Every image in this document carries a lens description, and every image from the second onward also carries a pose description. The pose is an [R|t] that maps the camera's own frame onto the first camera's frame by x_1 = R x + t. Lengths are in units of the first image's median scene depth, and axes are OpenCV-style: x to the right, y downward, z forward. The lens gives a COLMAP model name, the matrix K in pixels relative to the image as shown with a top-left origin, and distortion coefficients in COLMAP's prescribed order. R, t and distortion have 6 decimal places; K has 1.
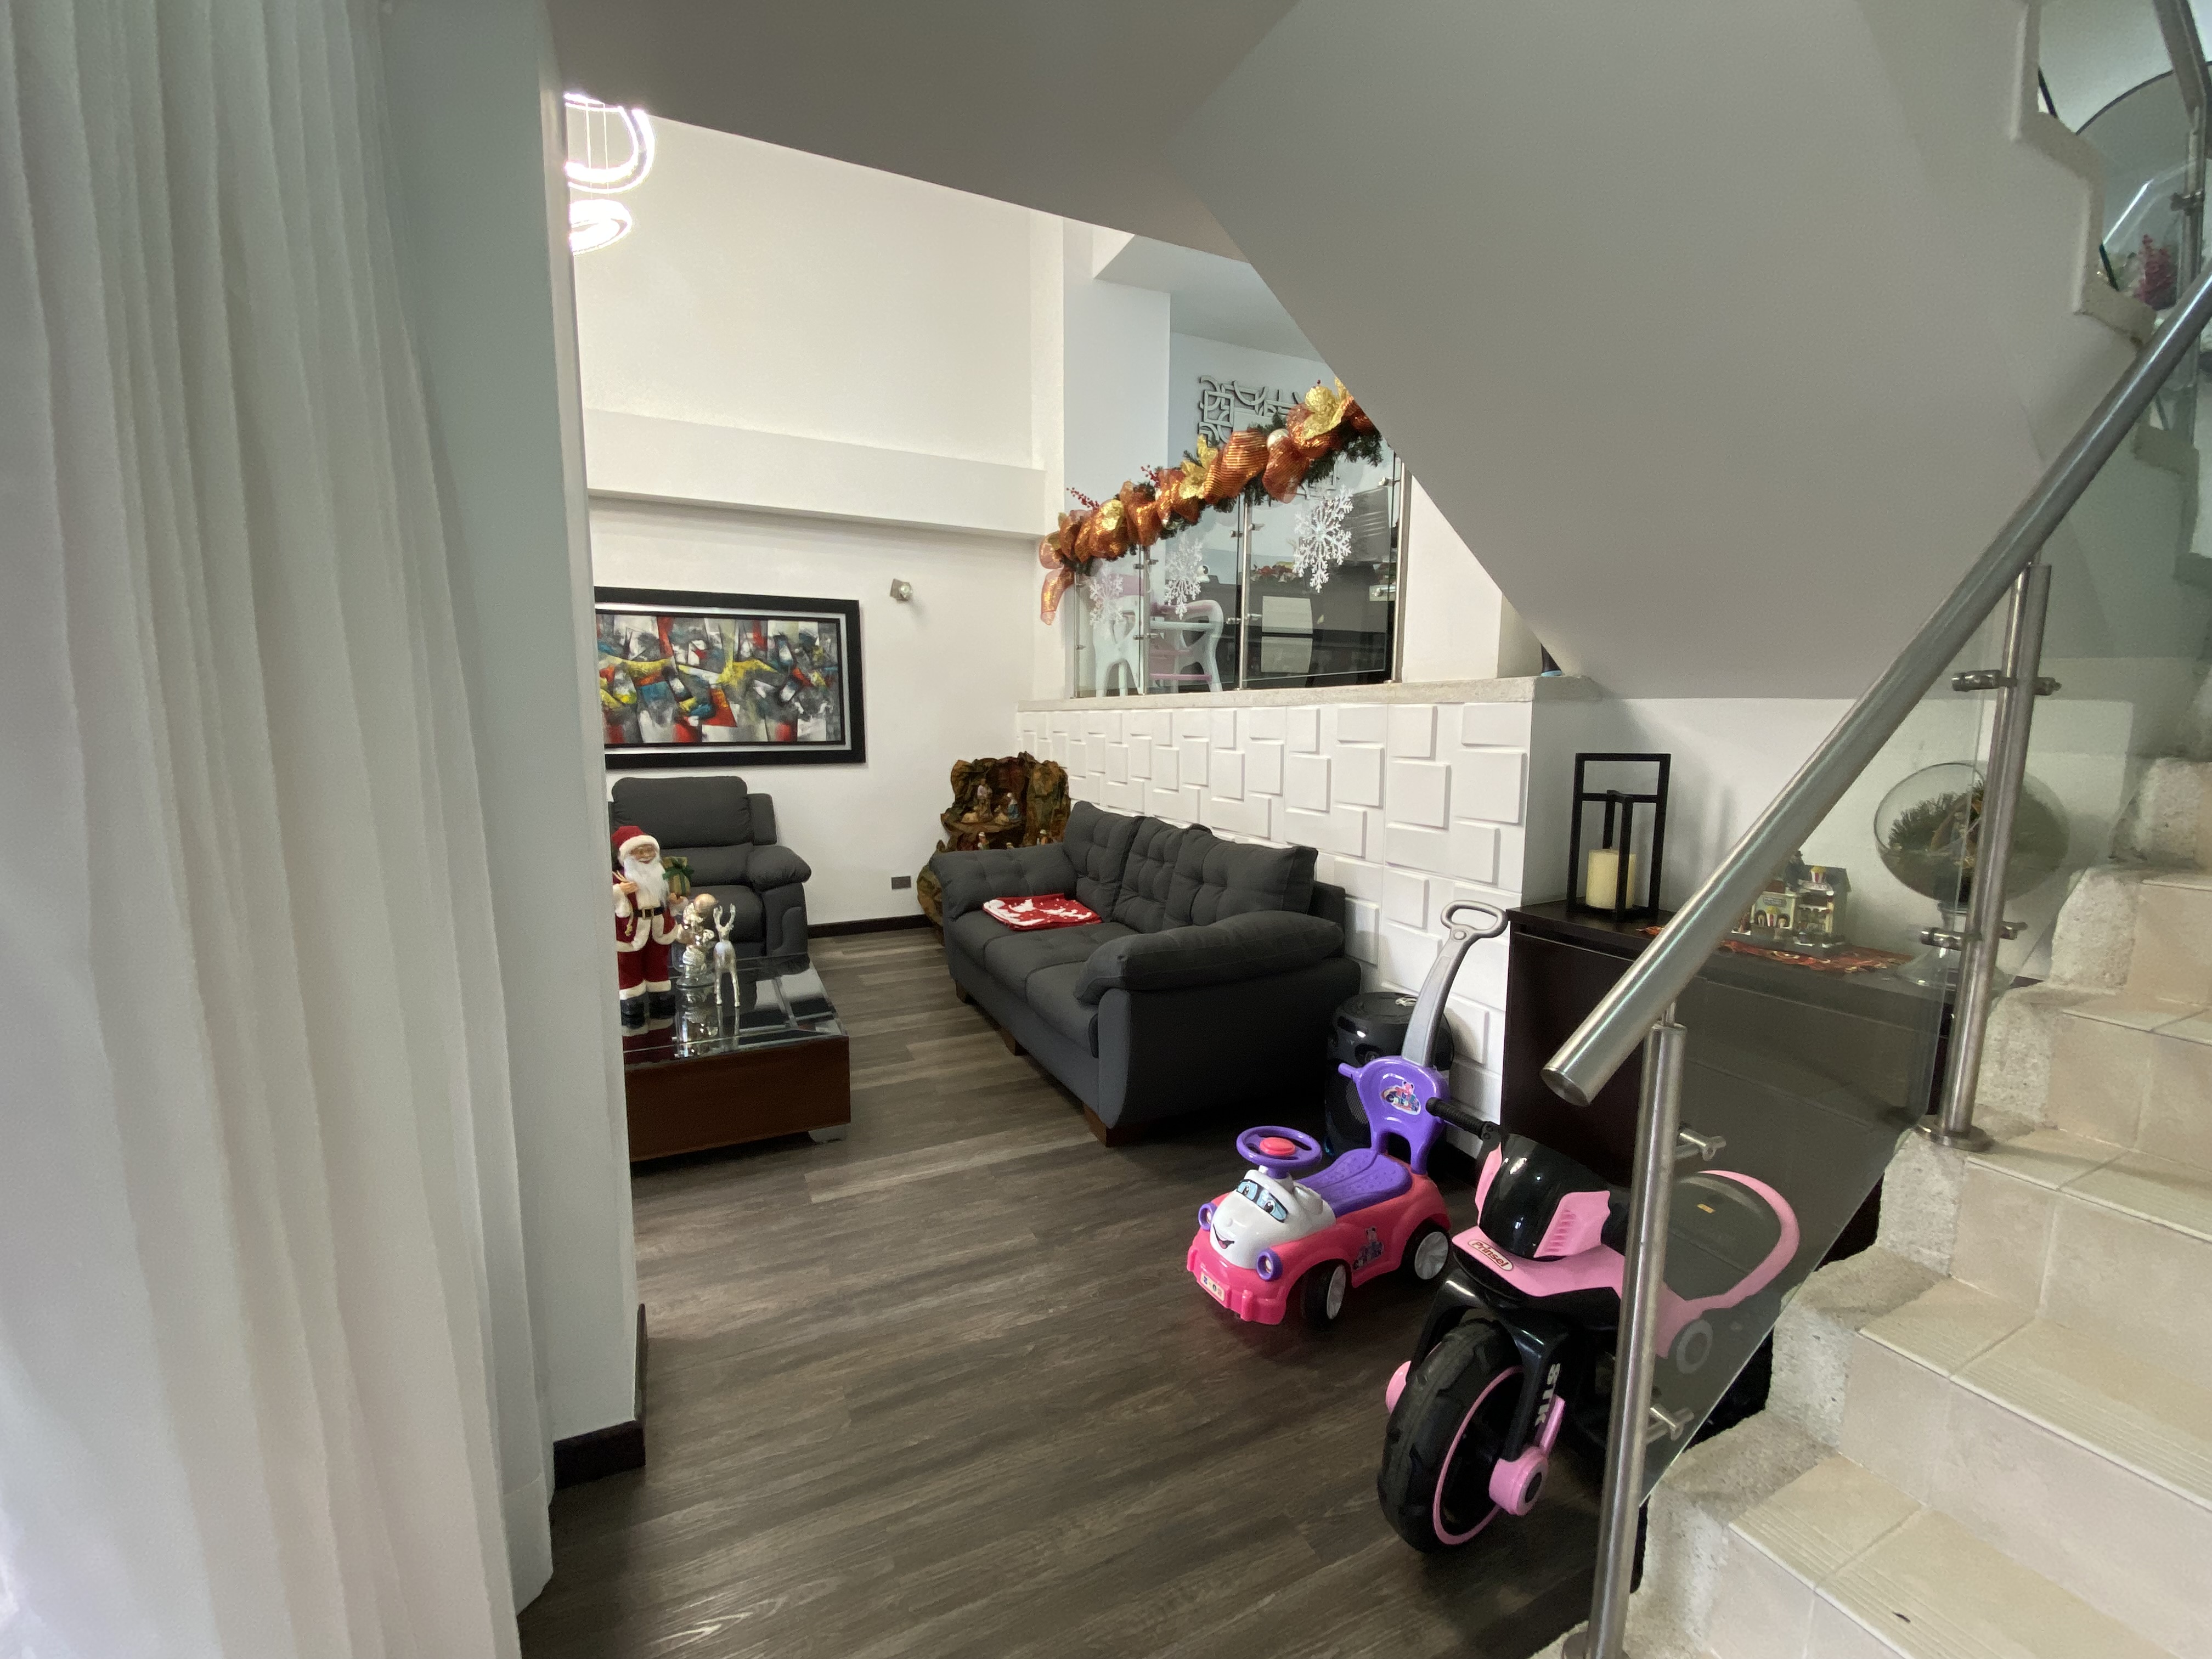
lens RADIAL K [[882.4, 0, 1104.2], [0, 882.4, 840.6], [0, 0, 1]] dist [0.027017, -0.032040]
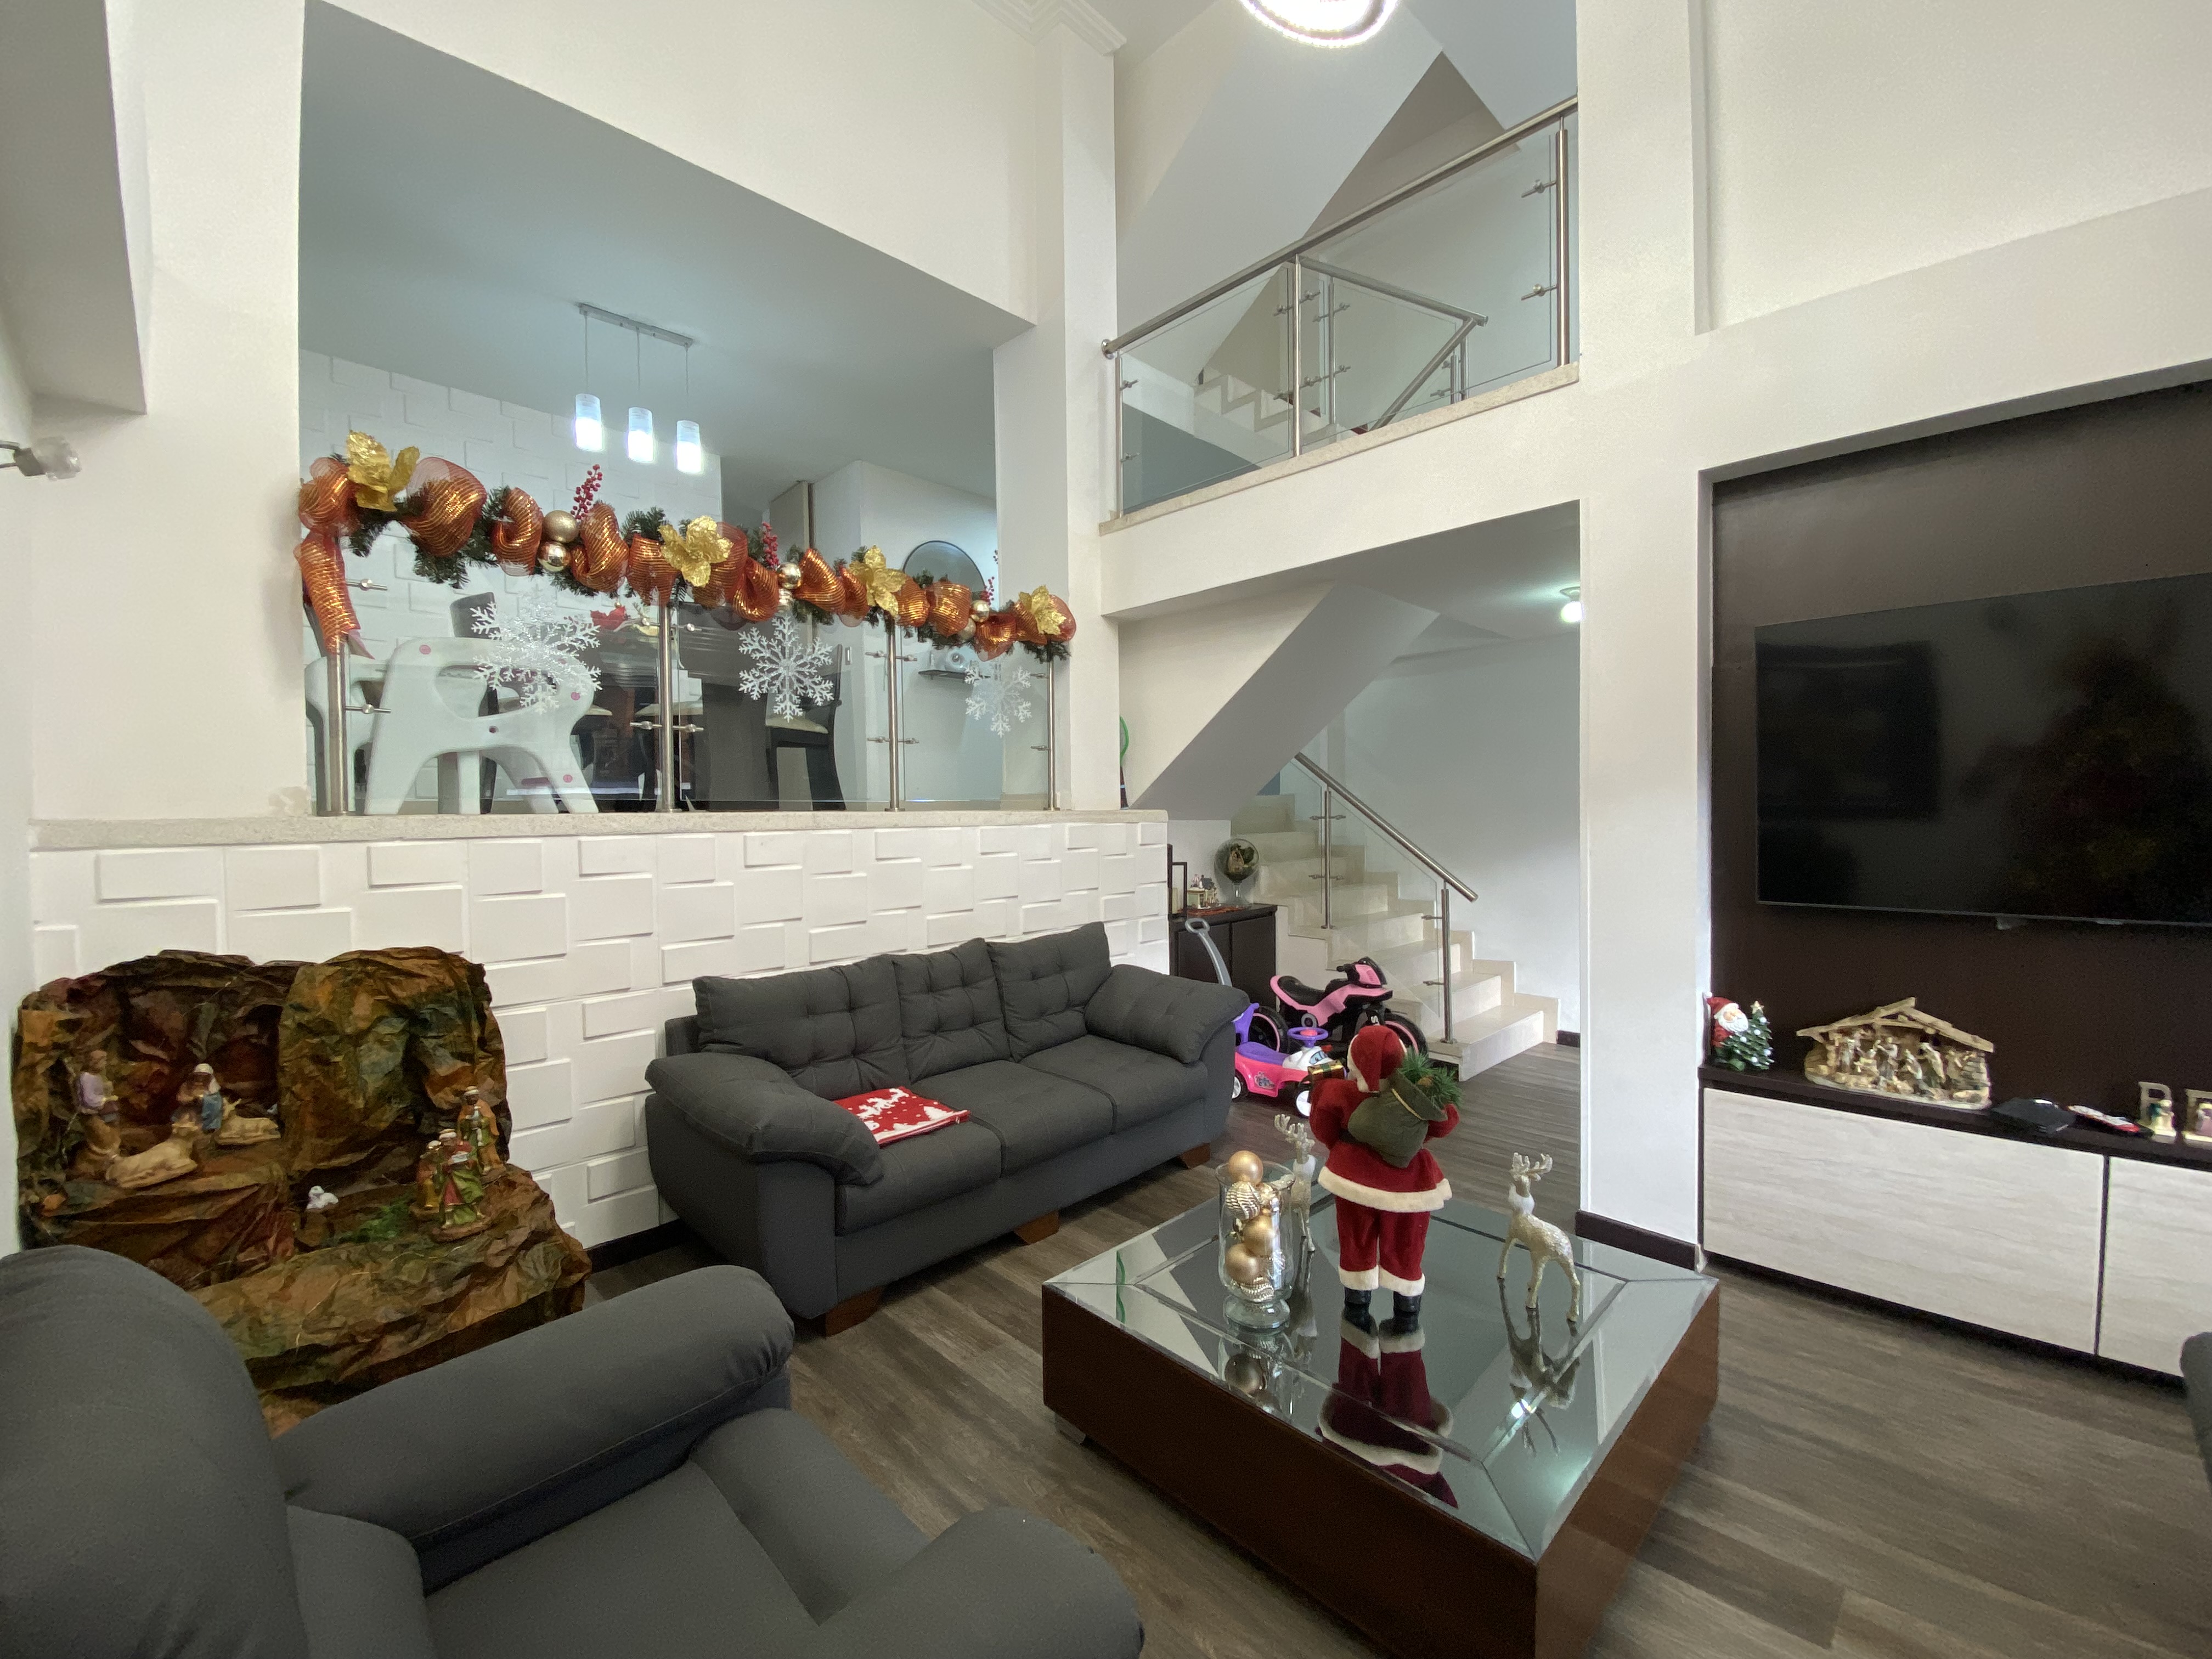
lens RADIAL K [[882.4, 0, 1104.2], [0, 882.4, 840.6], [0, 0, 1]] dist [0.027017, -0.032040]
pose [[-0.329534, -0.016808, 0.943994, -0.638453], [0.151066, 0.986021, 0.070291, -0.126413], [-0.931980, 0.165769, -0.322389, 0.819318]]
